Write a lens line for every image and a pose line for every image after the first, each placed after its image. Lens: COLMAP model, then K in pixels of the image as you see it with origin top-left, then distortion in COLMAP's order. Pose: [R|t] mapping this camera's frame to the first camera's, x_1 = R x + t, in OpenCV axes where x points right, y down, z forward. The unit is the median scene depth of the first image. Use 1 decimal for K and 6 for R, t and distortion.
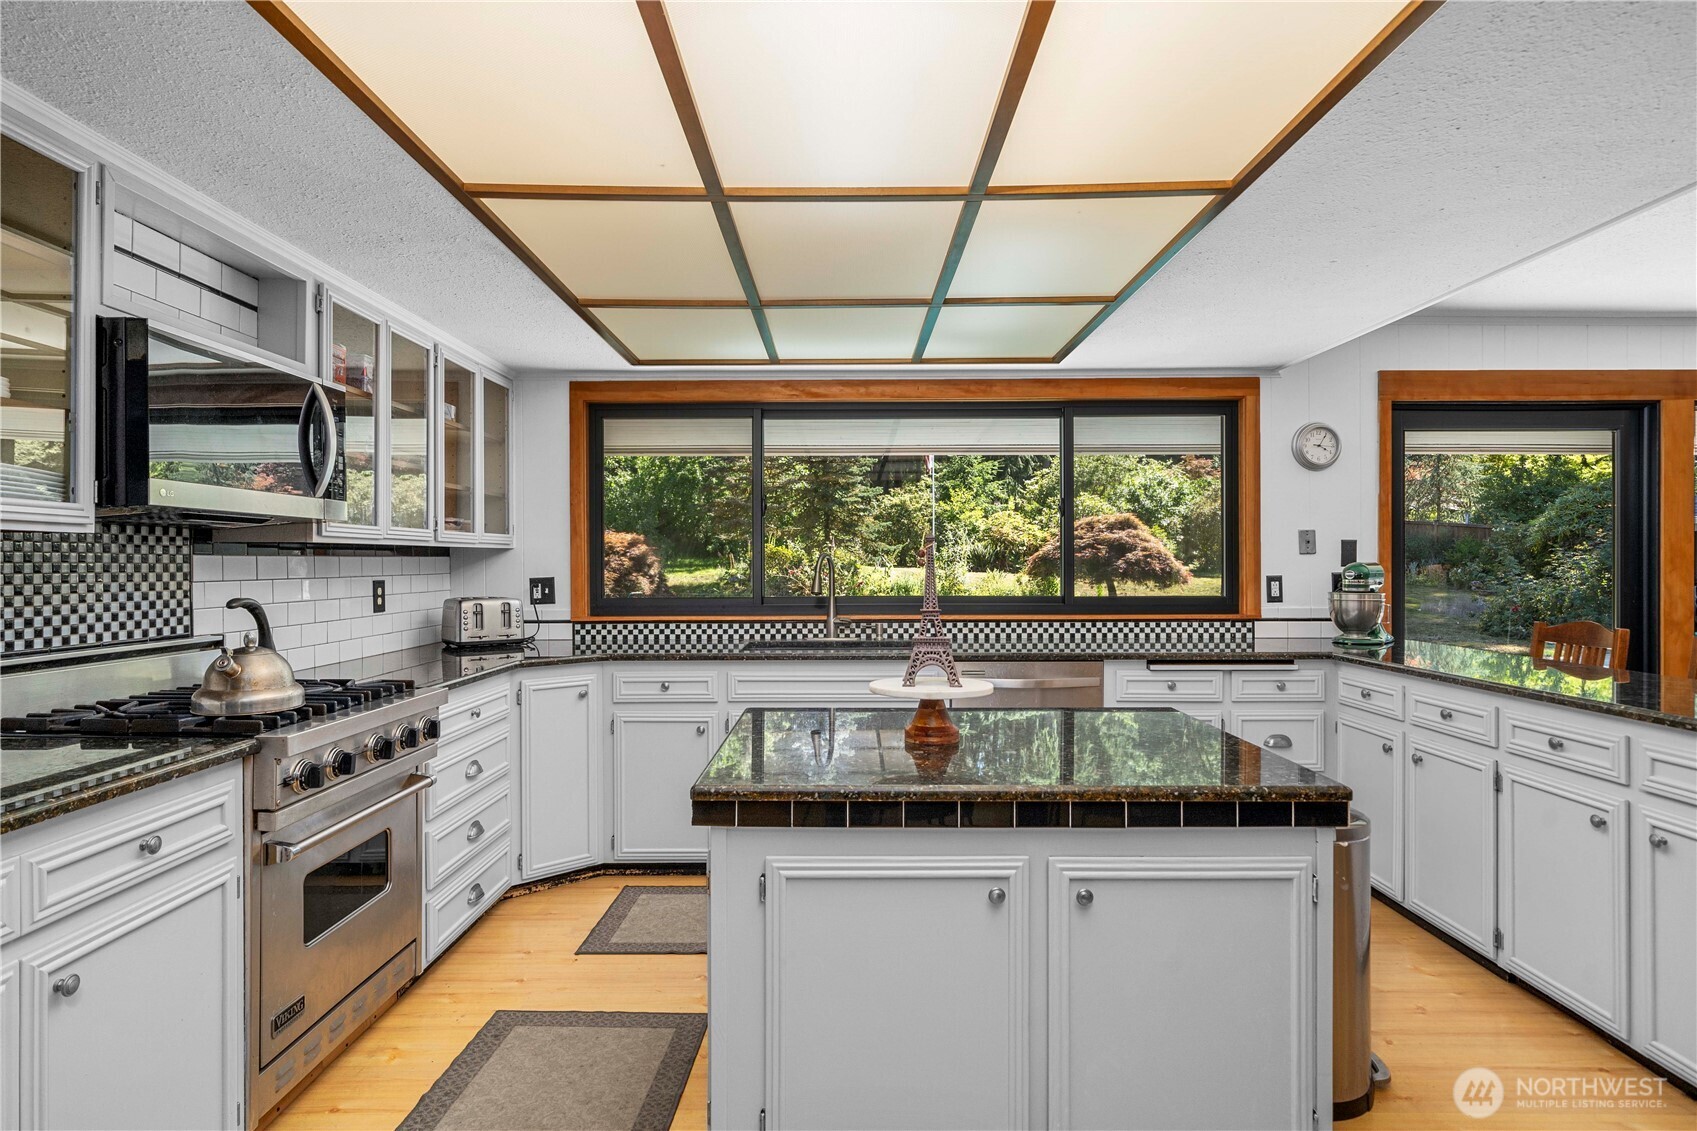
lens RADIAL K [[917.8, 0, 848.5], [0, 917.8, 565.5], [0, 0, 1]] dist [0.000662, -0.000201]
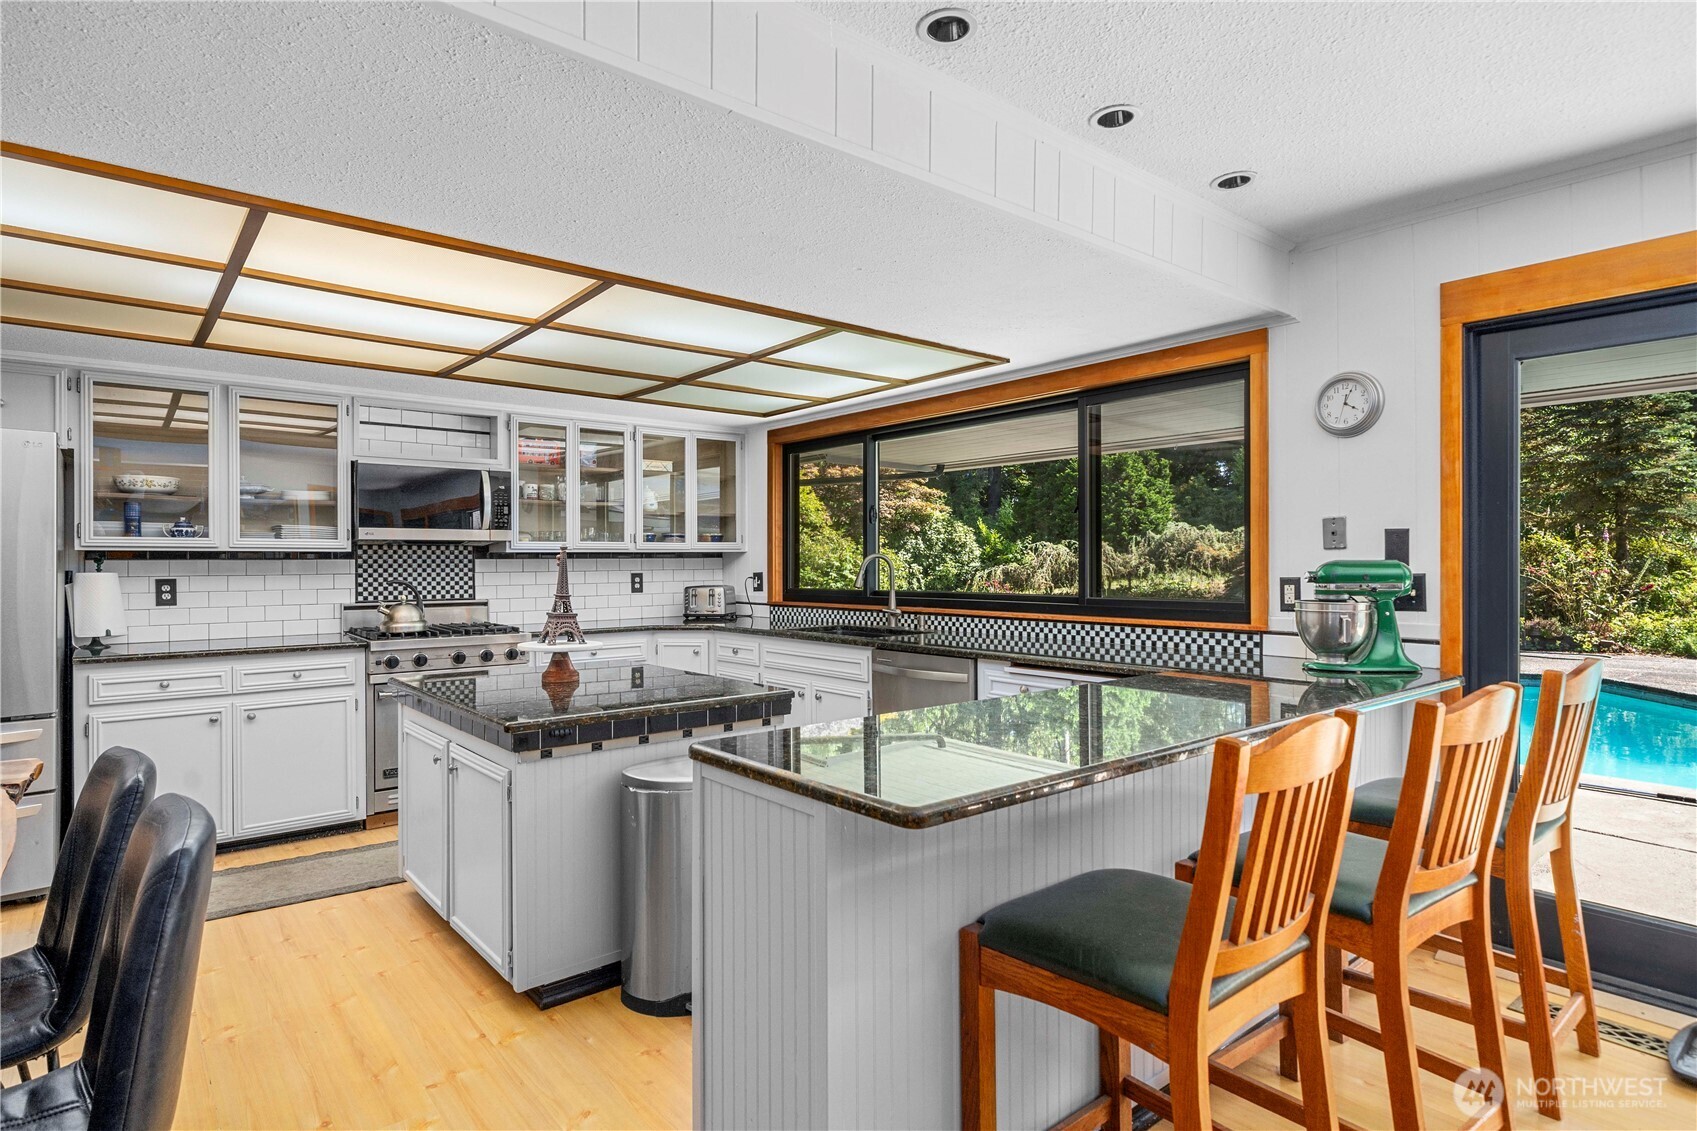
lens RADIAL K [[917.8, 0, 848.5], [0, 917.8, 565.5], [0, 0, 1]] dist [0.000662, -0.000201]
pose [[0.635002, 0.002259, -0.772507, 0.838401], [0.001382, 0.999991, 0.004060, -0.002879], [0.772509, -0.003646, 0.634993, 0.216307]]
